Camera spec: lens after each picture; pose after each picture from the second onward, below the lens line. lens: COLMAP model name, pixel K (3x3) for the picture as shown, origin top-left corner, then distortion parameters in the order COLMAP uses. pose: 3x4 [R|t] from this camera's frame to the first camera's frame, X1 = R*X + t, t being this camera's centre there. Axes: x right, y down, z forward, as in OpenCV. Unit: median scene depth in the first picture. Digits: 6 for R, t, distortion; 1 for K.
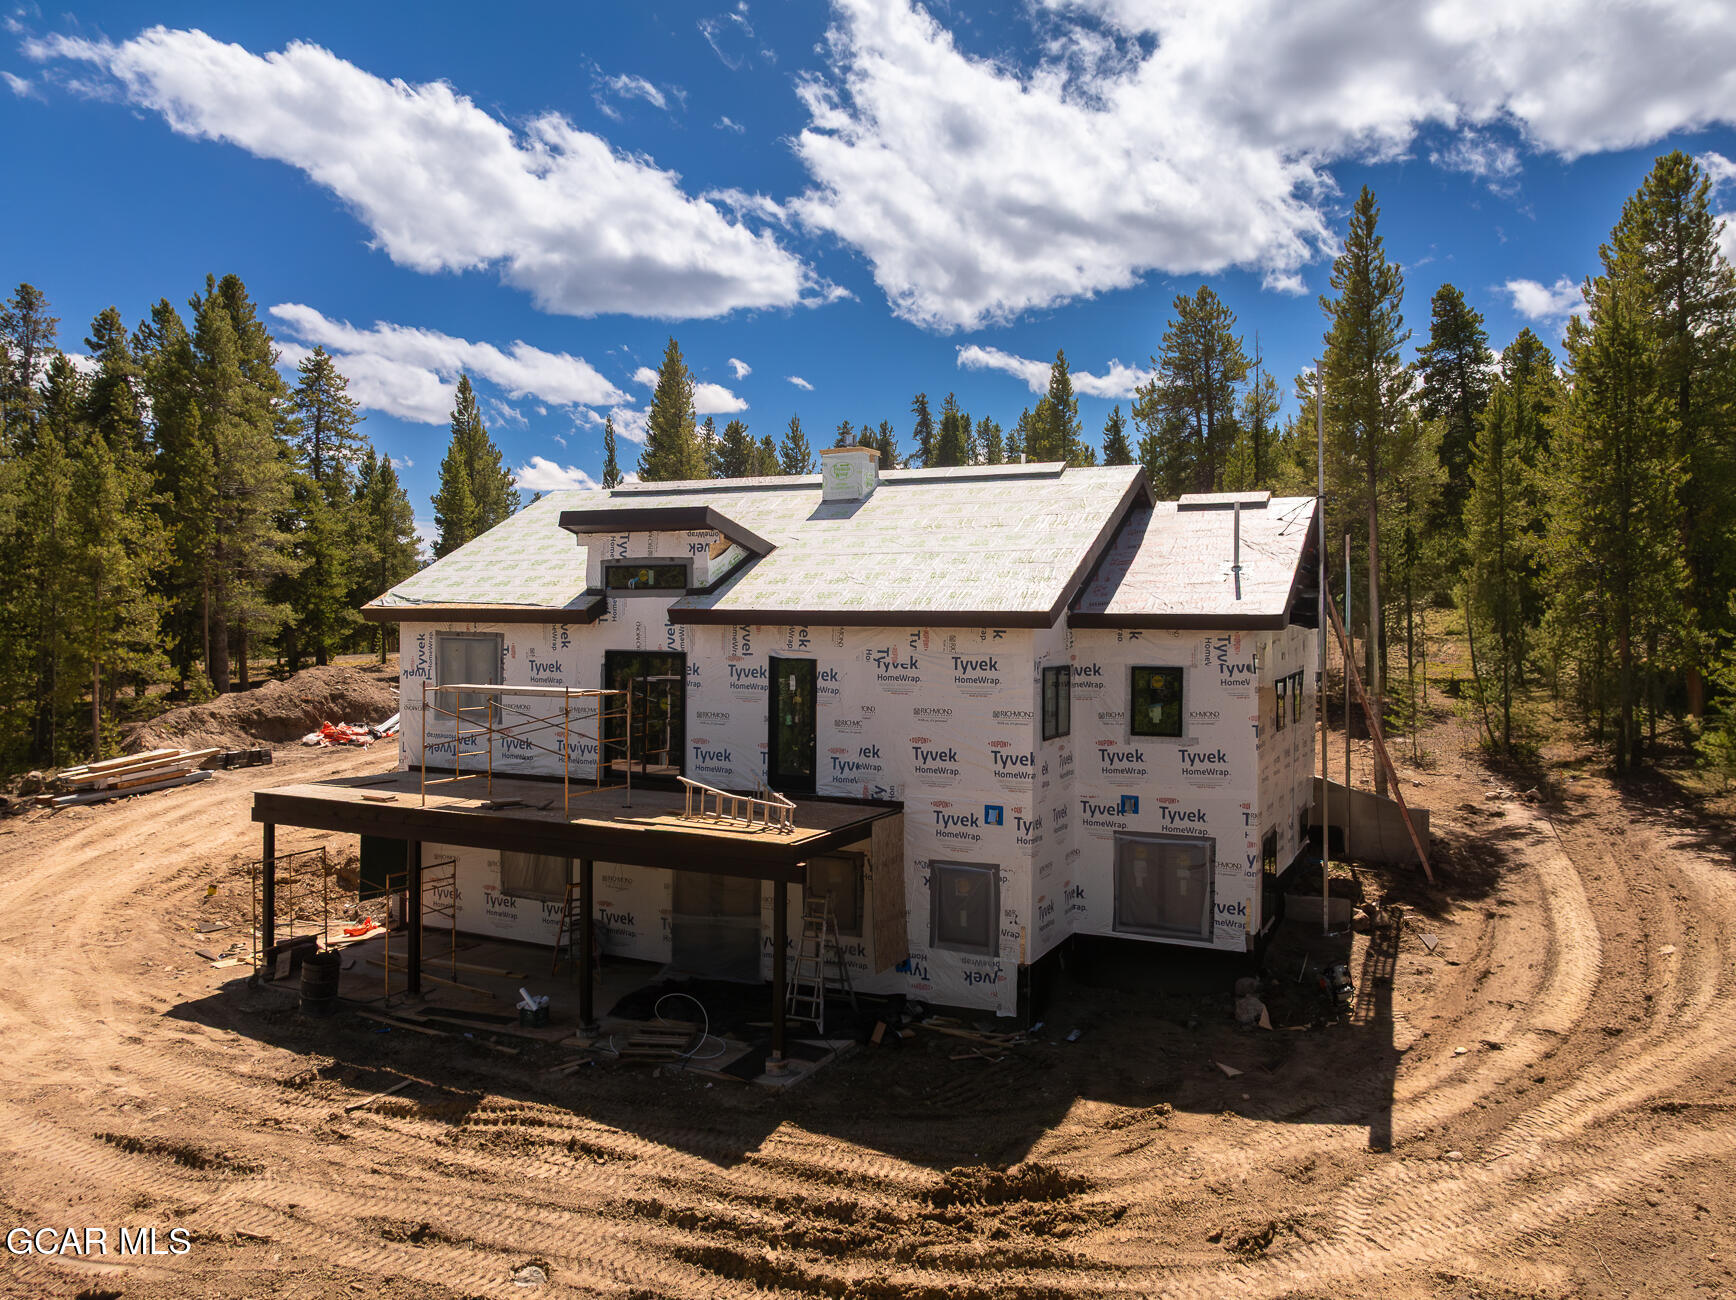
lens RADIAL K [[1267.9, 0, 876.9], [0, 1267.9, 609.6], [0, 0, 1]] dist [-0.018577, 0.001244]
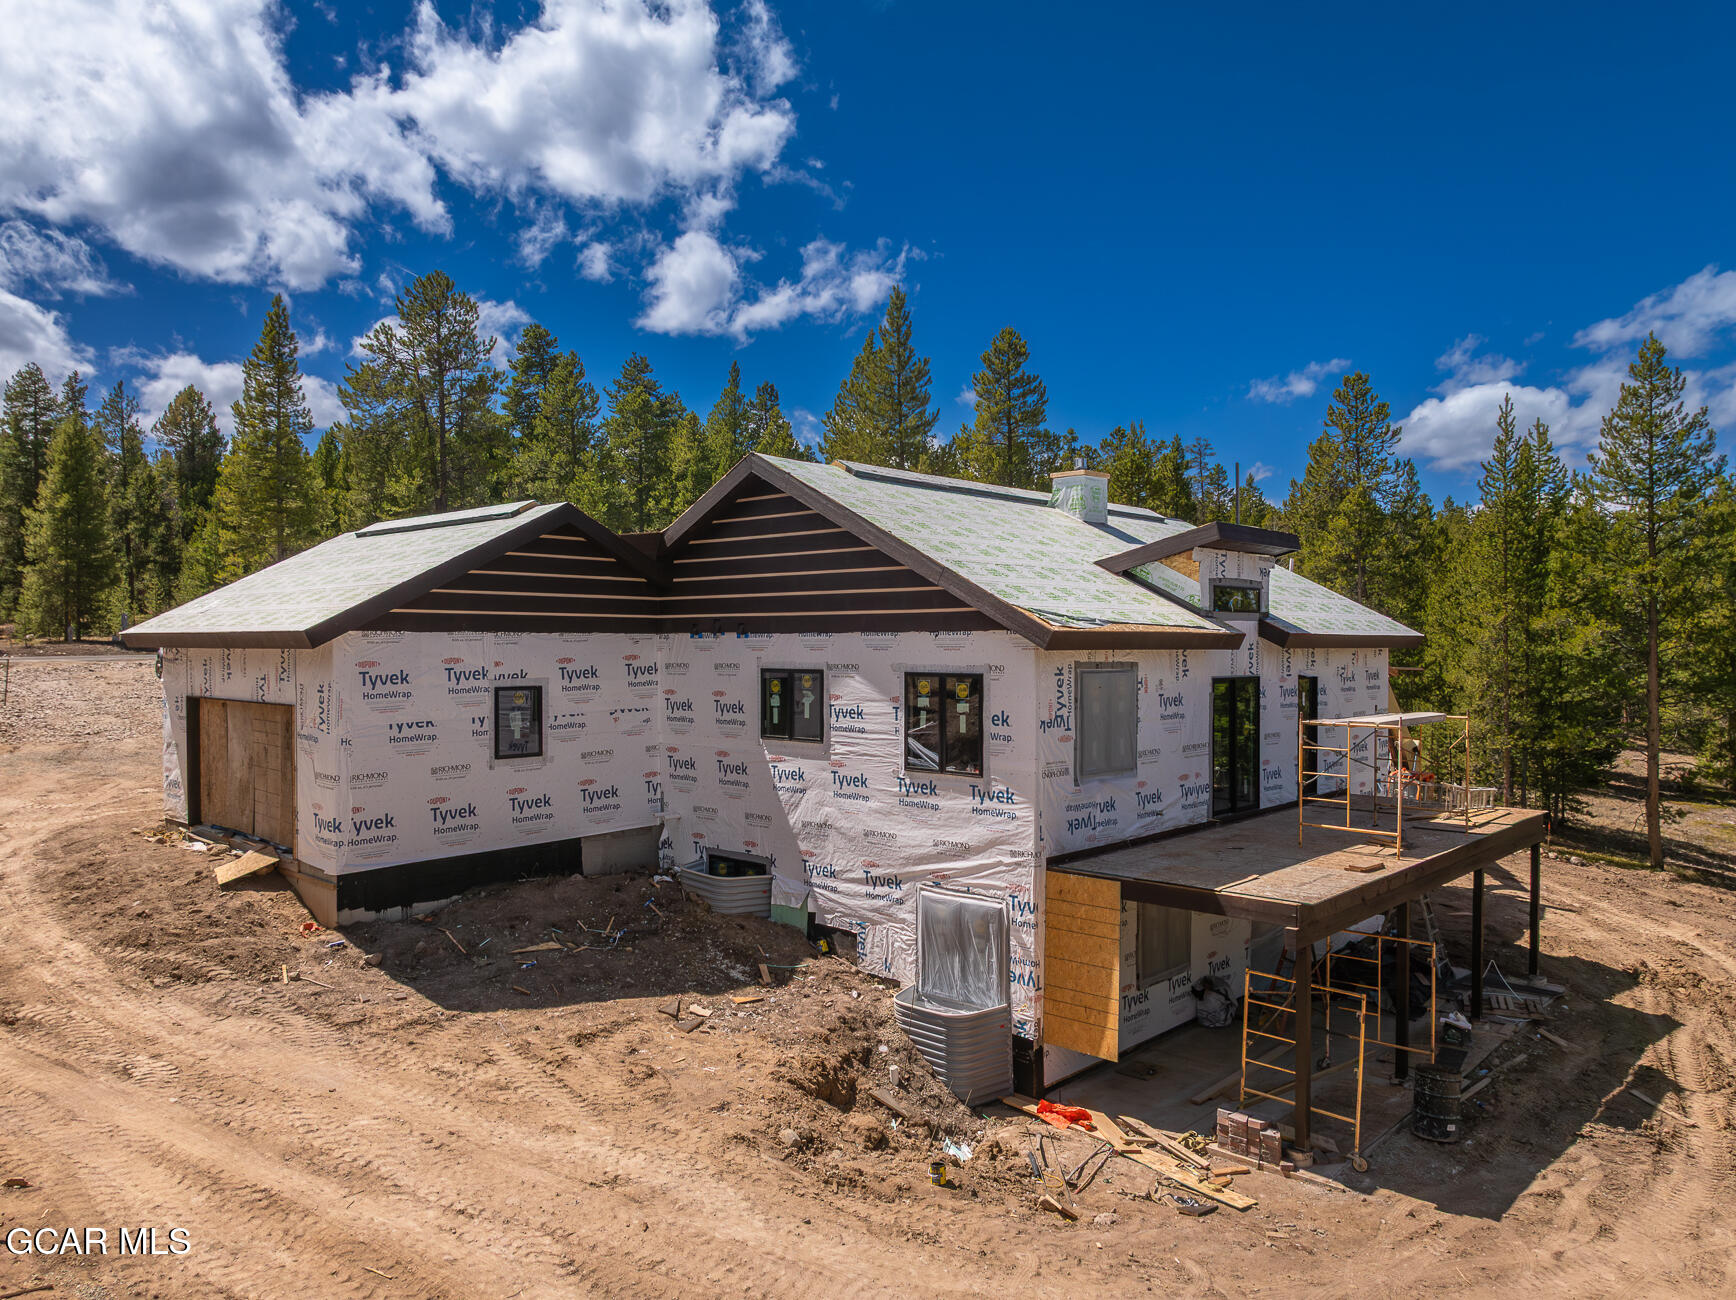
lens RADIAL K [[1219.5, 0, 868.0], [0, 1219.5, 650.0], [0, 0, 1]] dist [-0.011055, -0.001618]
pose [[0.290713, -0.014857, 0.956695, -1.256864], [-0.011381, 0.999755, 0.018984, -0.001949], [-0.956743, -0.016407, 0.290473, 1.100410]]
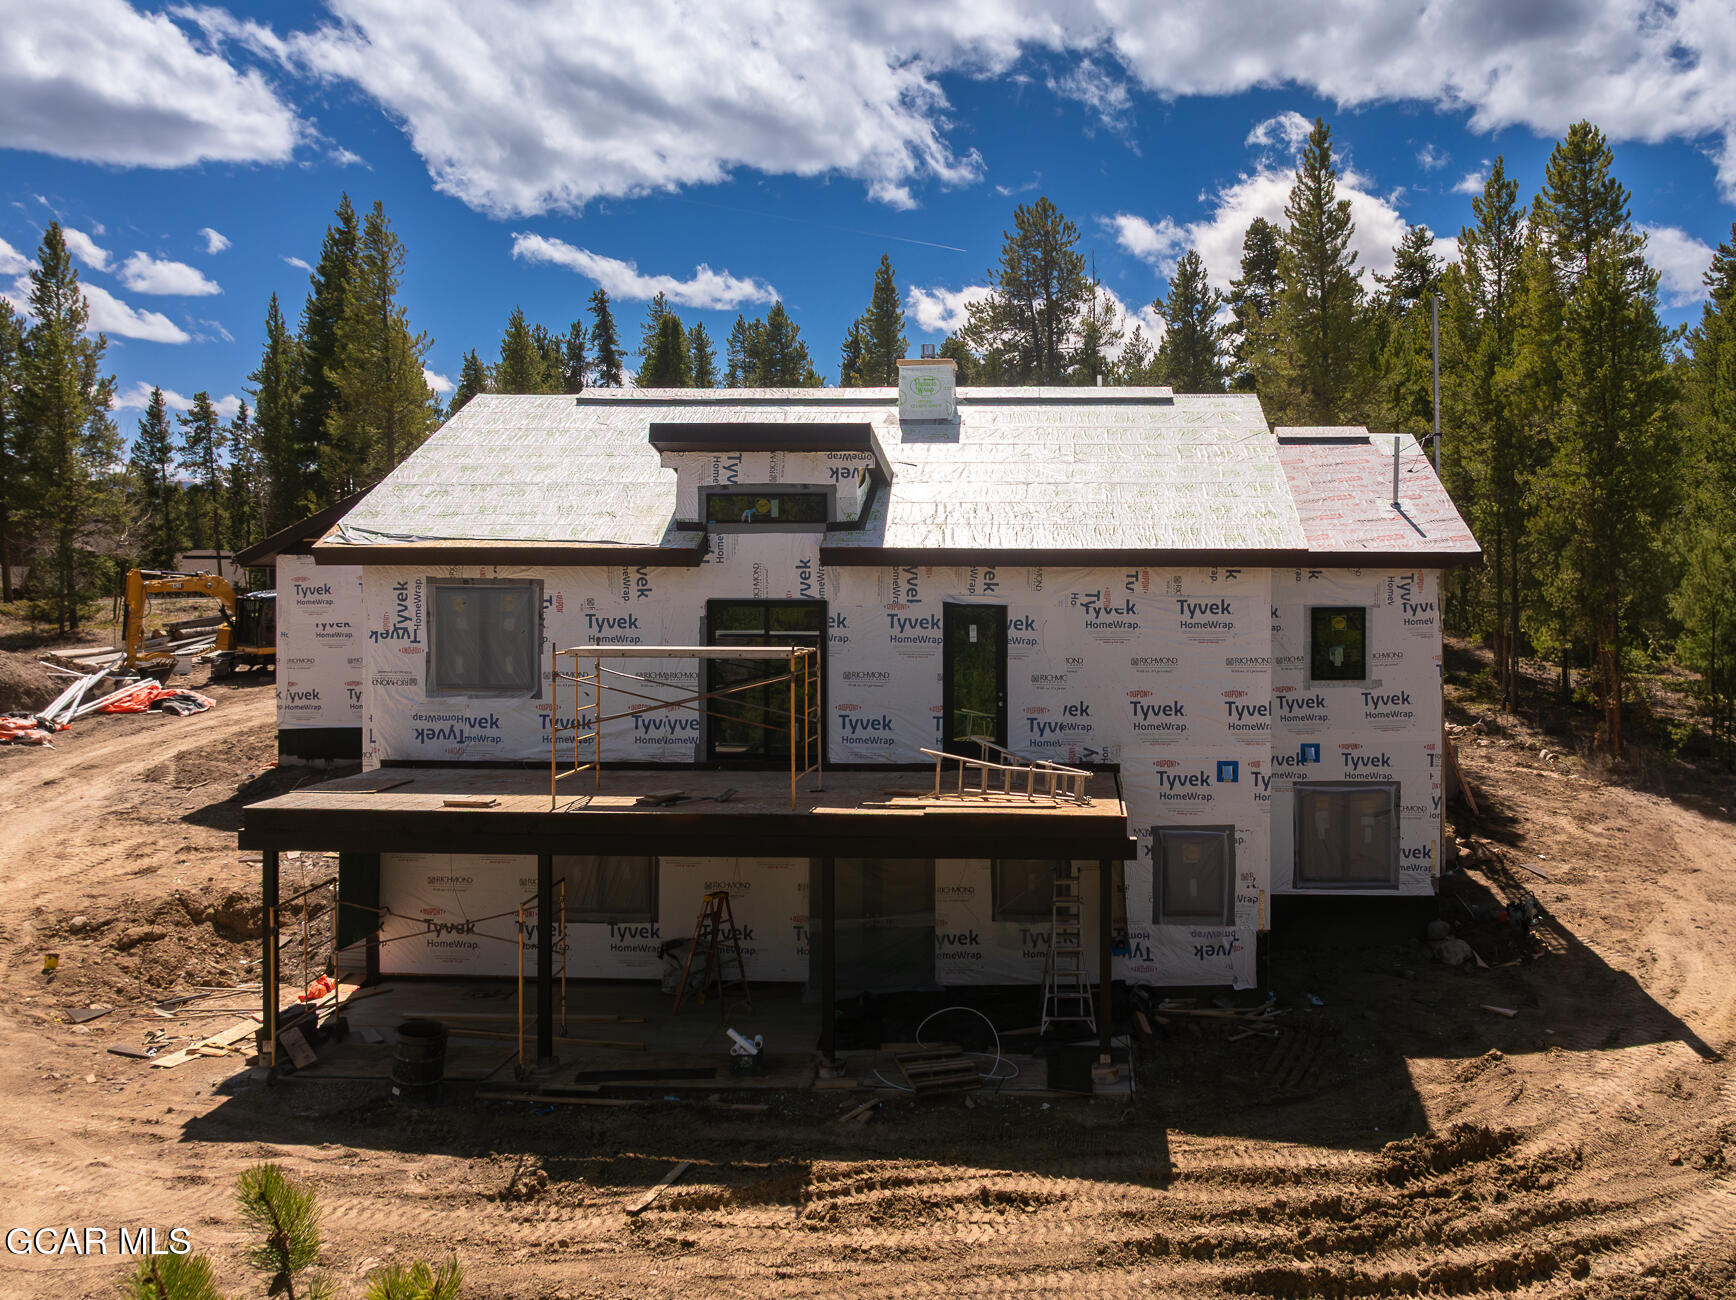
lens RADIAL K [[1447.6, 0, 1029.4], [0, 1447.6, 548.6], [0, 0, 1]] dist [-0.031893, 0.013865]
pose [[0.913563, -0.000418, 0.406696, -0.445832], [0.001636, 0.999995, -0.002647, 0.003326], [-0.406693, 0.003083, 0.913560, 0.098601]]
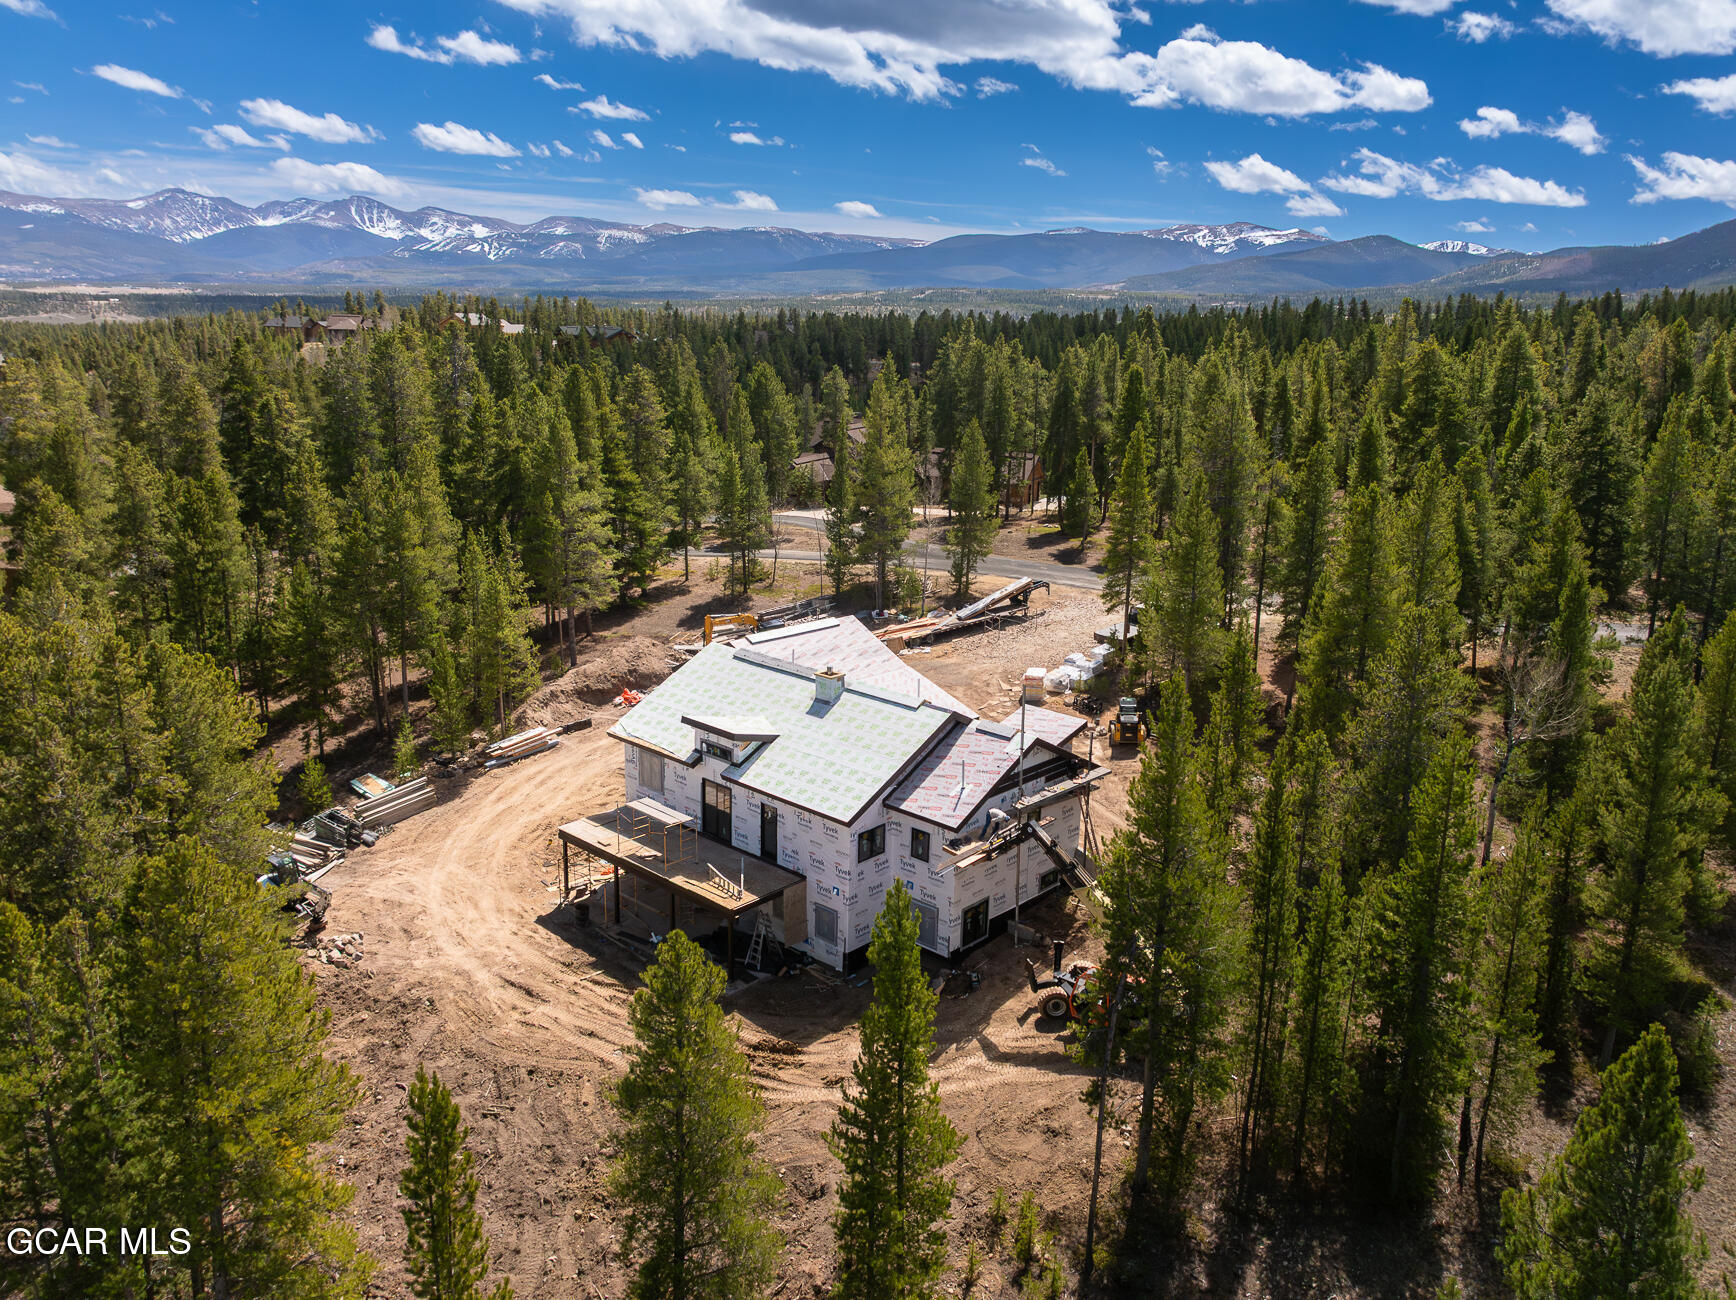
lens RADIAL K [[1349.3, 0, 904.2], [0, 1349.3, 613.1], [0, 0, 1]] dist [-0.007288, 0.025175]
pose [[0.959893, 0.080069, -0.268691, 0.809671], [-0.015070, 0.971703, 0.235726, -0.892190], [0.279962, -0.222223, 0.933937, -1.136590]]
